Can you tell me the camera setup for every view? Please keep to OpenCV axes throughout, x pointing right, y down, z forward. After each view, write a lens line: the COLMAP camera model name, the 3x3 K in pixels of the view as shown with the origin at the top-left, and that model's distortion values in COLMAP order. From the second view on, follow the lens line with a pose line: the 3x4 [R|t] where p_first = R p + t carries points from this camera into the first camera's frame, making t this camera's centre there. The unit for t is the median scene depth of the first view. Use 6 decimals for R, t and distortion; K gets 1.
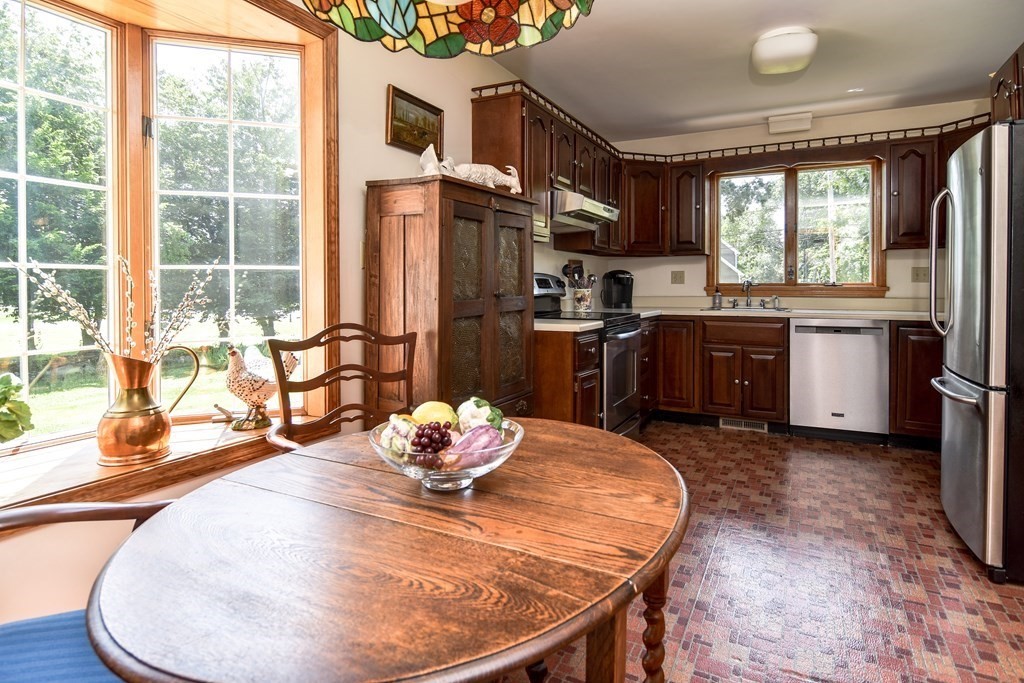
lens RADIAL K [[558.2, 0, 513.0], [0, 558.2, 290.8], [0, 0, 1]] dist [0.039199, -0.033938]
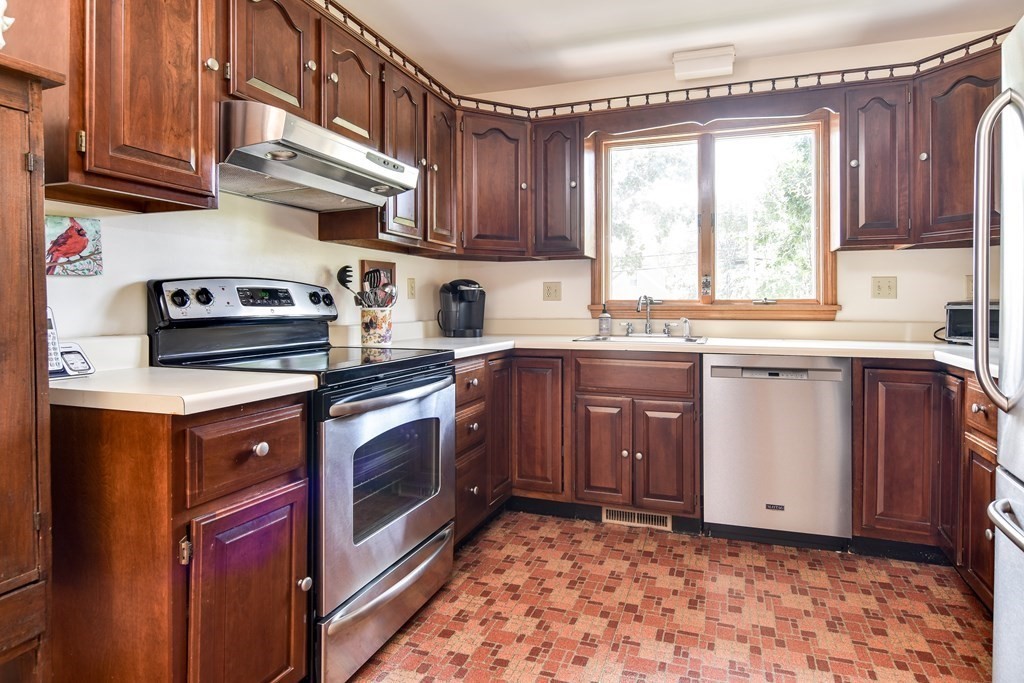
lens RADIAL K [[621.7, 0, 488.1], [0, 621.7, 305.4], [0, 0, 1]] dist [-0.001639, -0.003234]
pose [[0.993391, 0.001045, 0.114771, 0.153993], [-0.000026, 0.999961, -0.008873, 0.000220], [-0.114775, 0.008811, 0.993352, 0.299340]]
